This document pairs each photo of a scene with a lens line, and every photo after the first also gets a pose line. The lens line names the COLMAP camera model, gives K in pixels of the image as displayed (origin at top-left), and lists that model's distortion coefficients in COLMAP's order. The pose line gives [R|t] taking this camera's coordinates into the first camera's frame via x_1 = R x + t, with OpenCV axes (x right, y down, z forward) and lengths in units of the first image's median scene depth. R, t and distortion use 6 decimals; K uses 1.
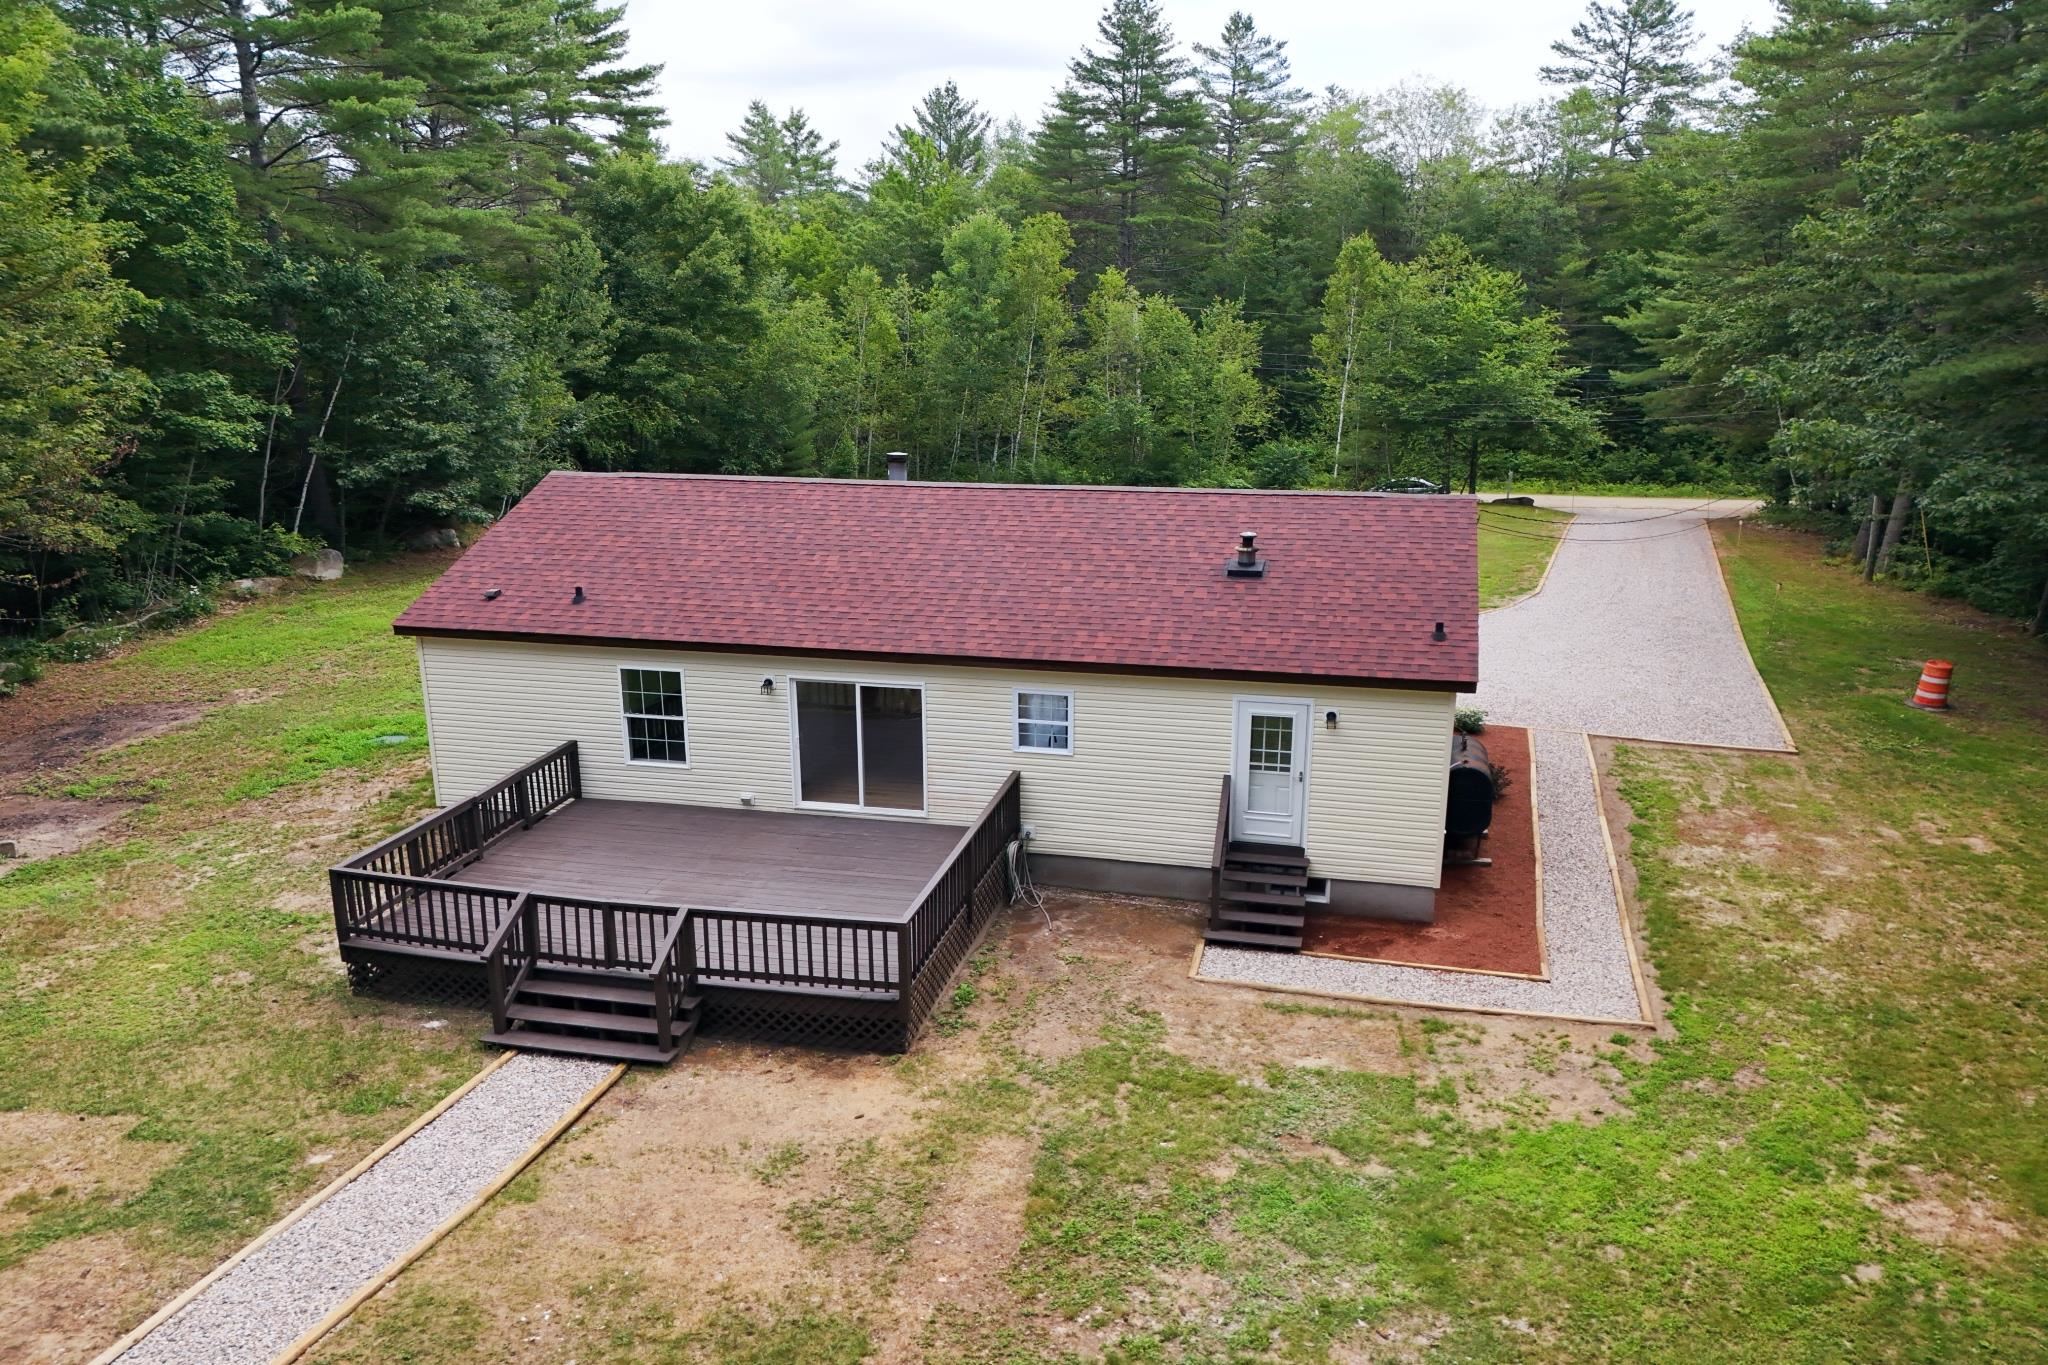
lens RADIAL K [[1486.6, 0, 1037.1], [0, 1486.6, 721.6], [0, 0, 1]] dist [0.066850, -0.039664]
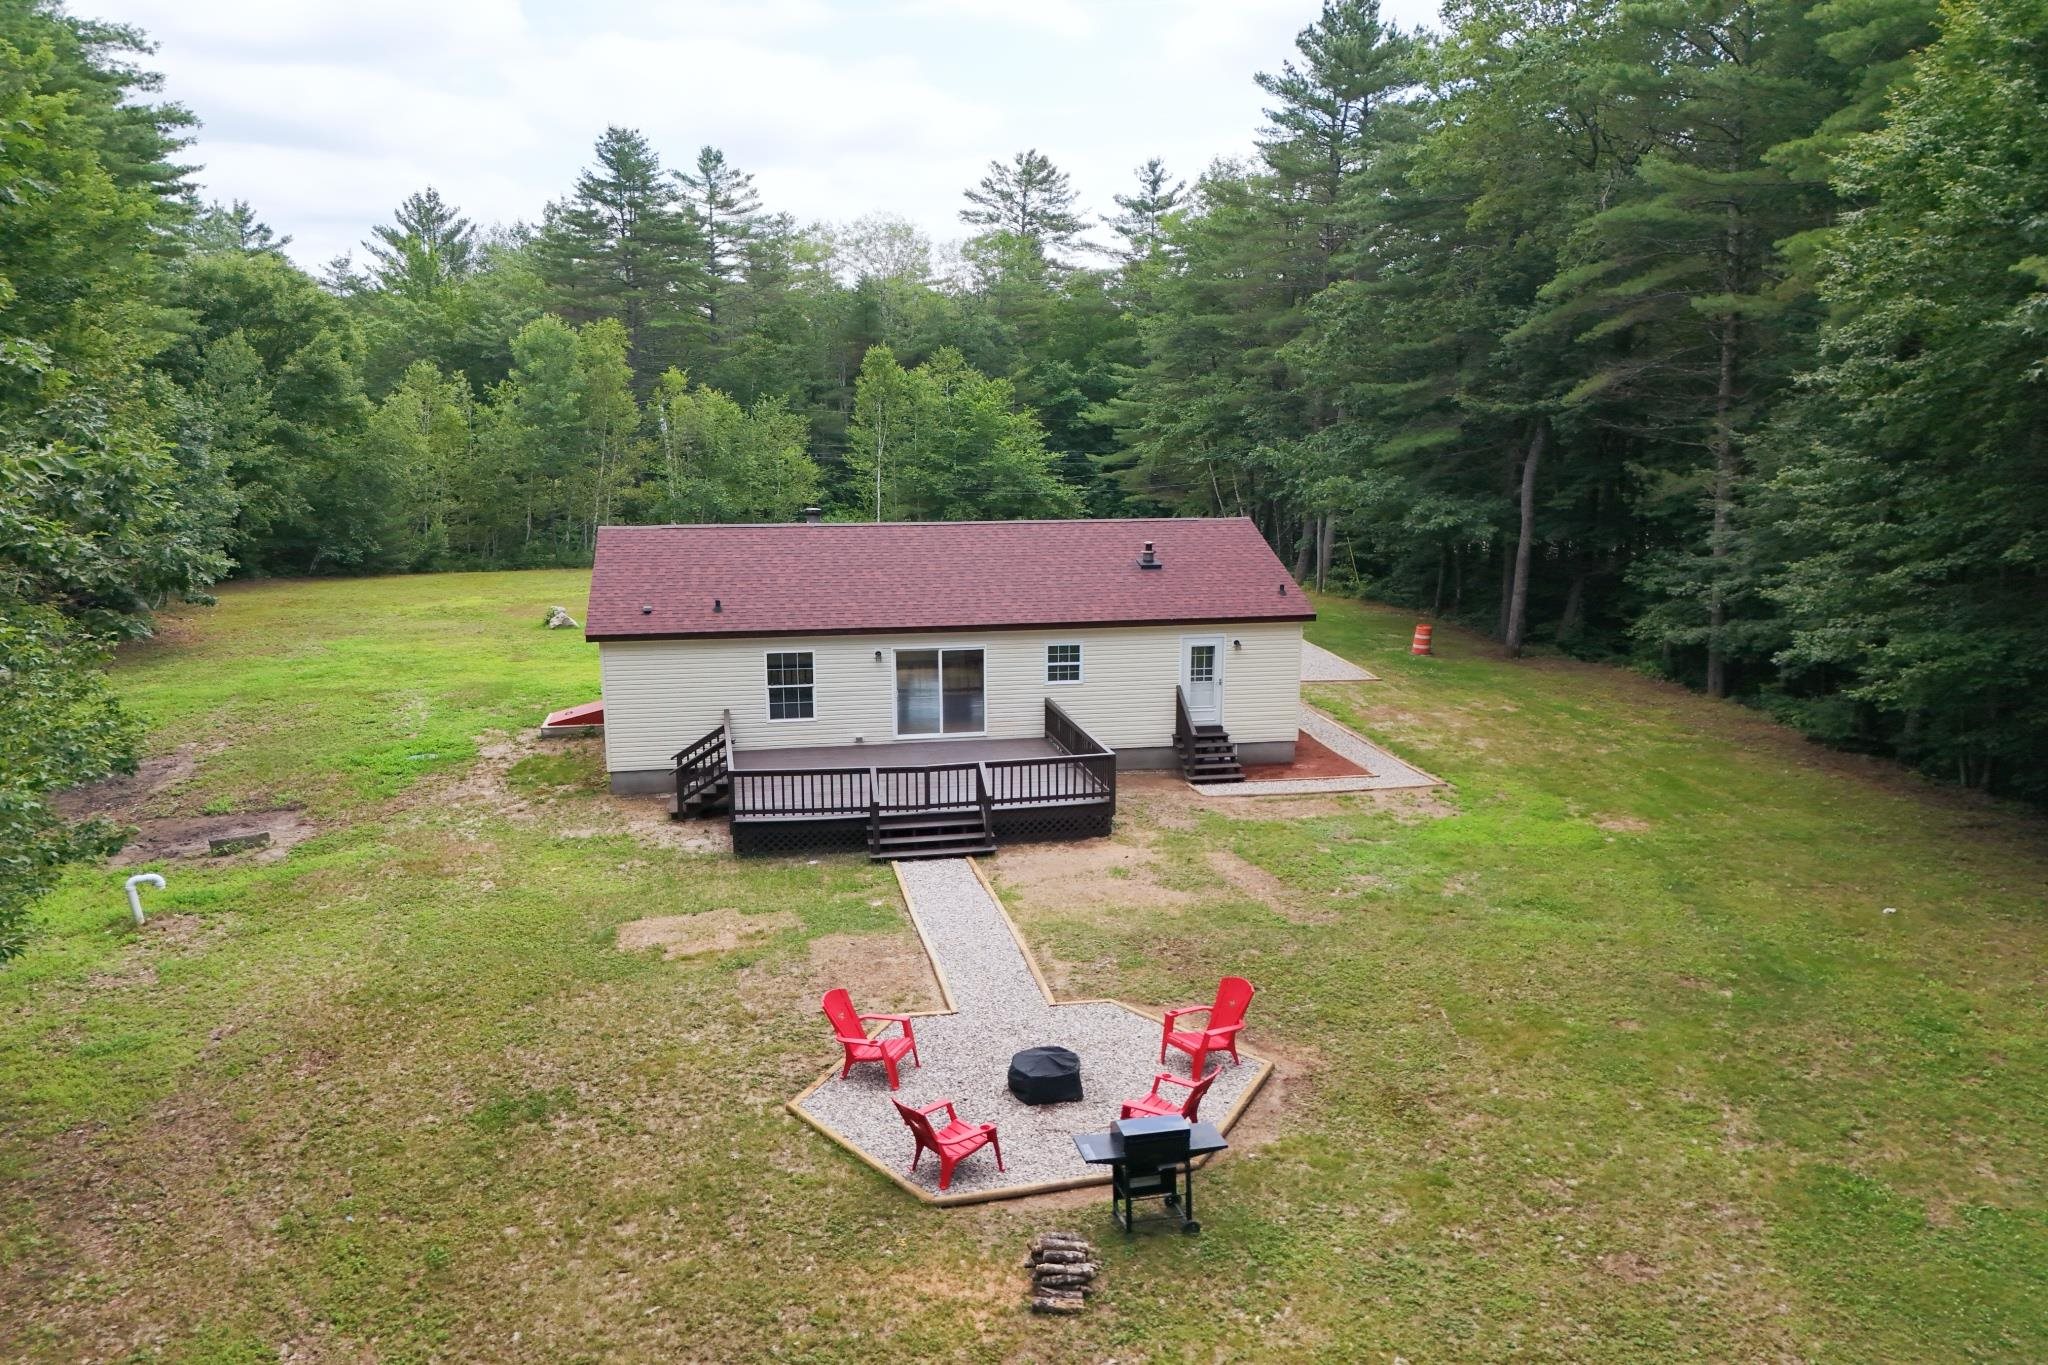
lens RADIAL K [[1486.6, 0, 1014.2], [0, 1486.6, 709.7], [0, 0, 1]] dist [0.066850, -0.039664]
pose [[0.915133, -0.082448, 0.394631, -0.555788], [0.108967, 0.993016, -0.045225, 0.095086], [-0.388146, 0.084388, 0.917726, -0.343512]]
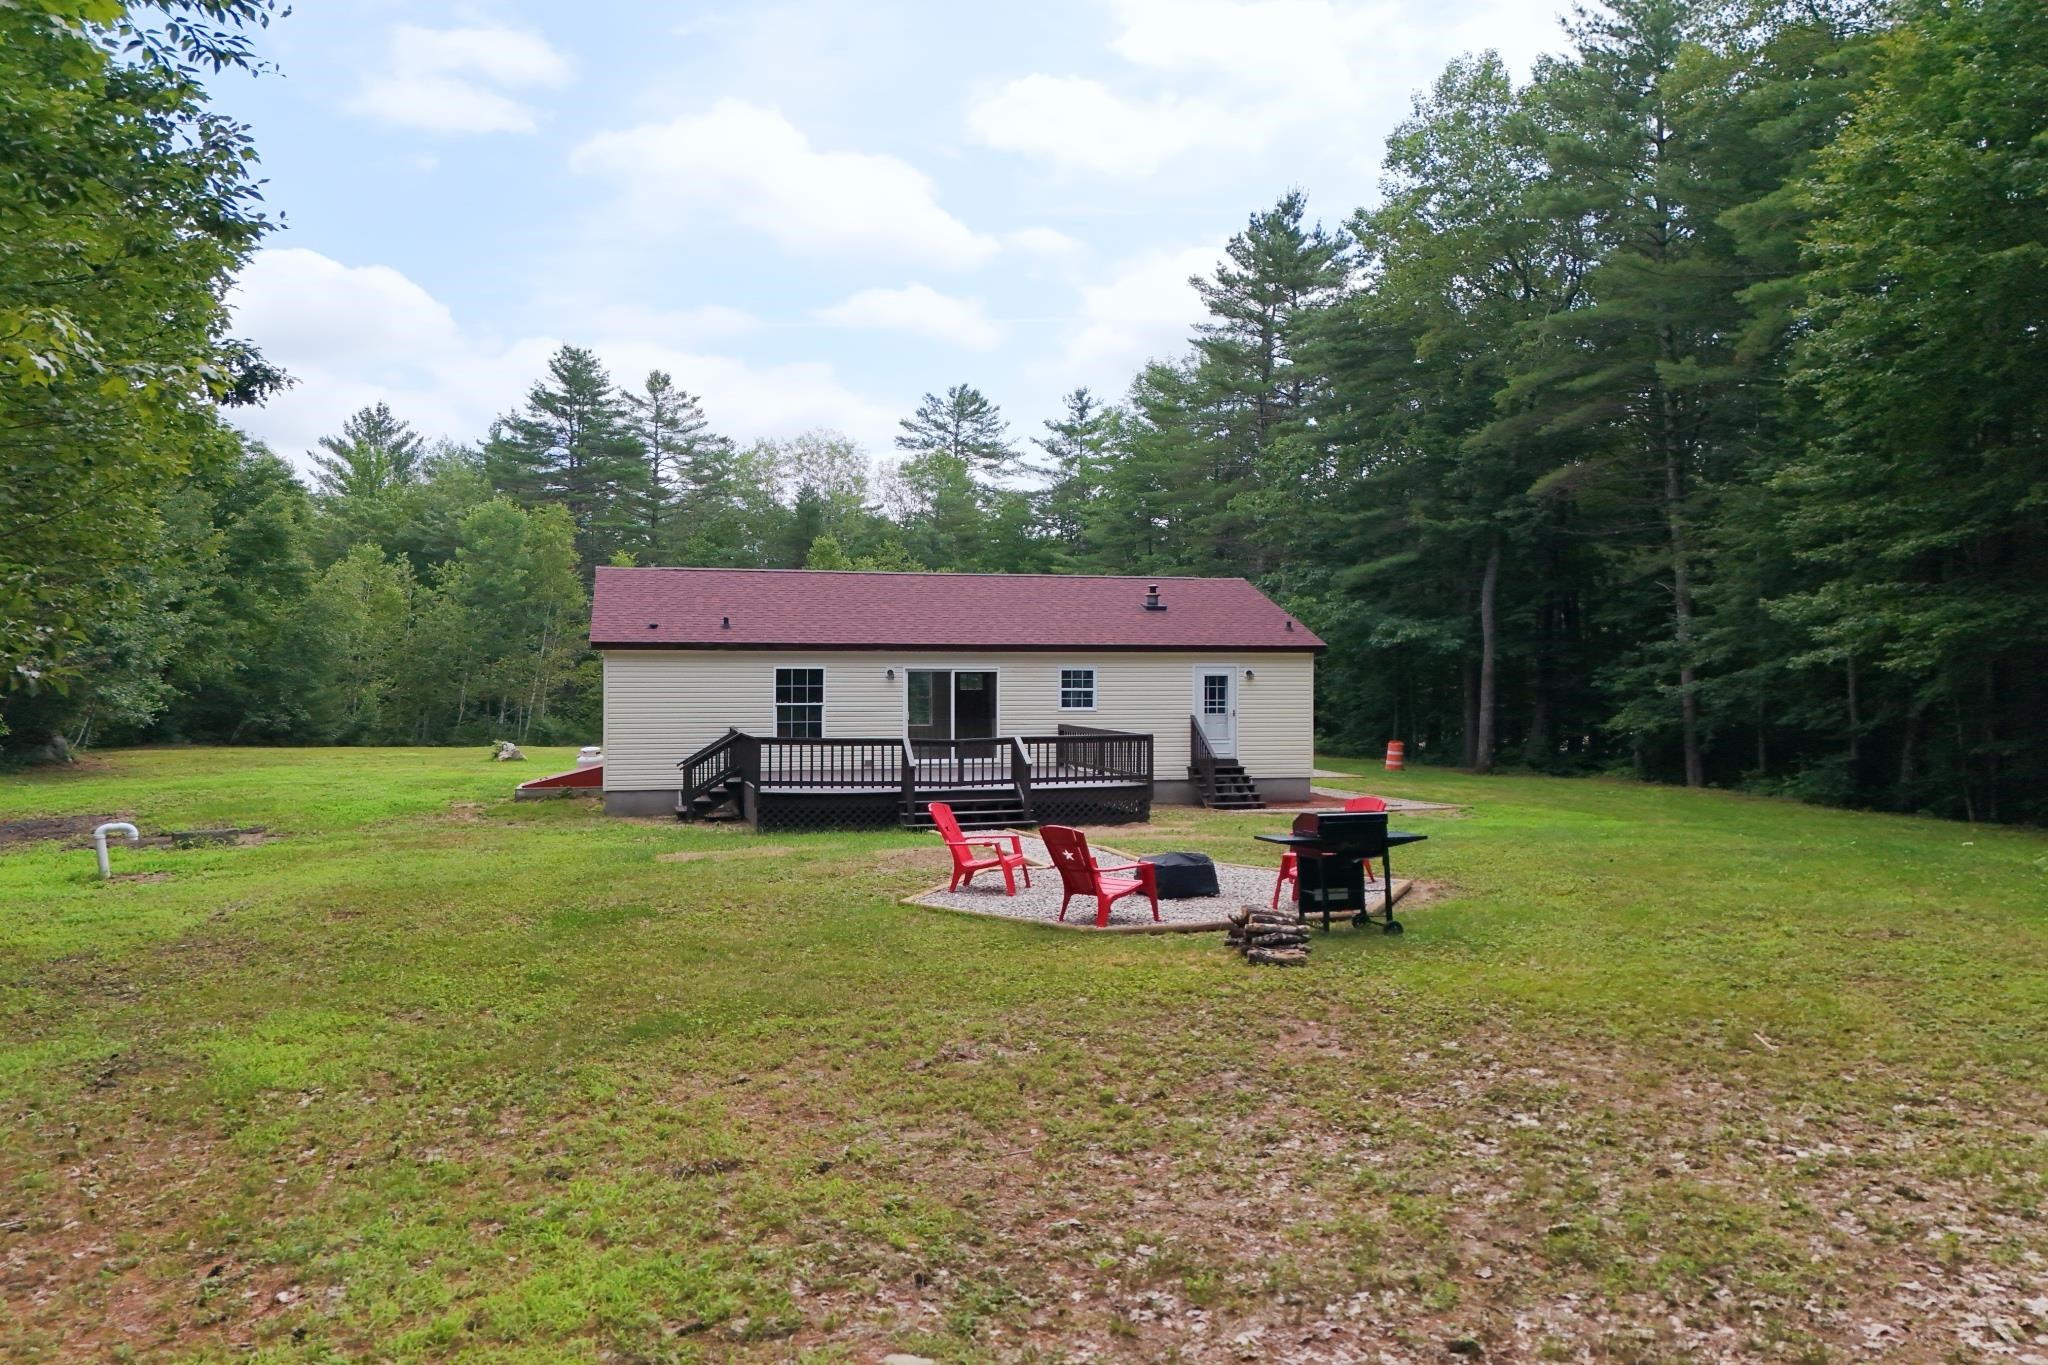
lens RADIAL K [[1486.6, 0, 1016.2], [0, 1486.6, 653.6], [0, 0, 1]] dist [0.066850, -0.039664]
pose [[0.887581, 0.007442, 0.460592, -0.633189], [0.122342, 0.960154, -0.251272, 0.286148], [-0.444109, 0.279374, 0.851304, -0.239010]]
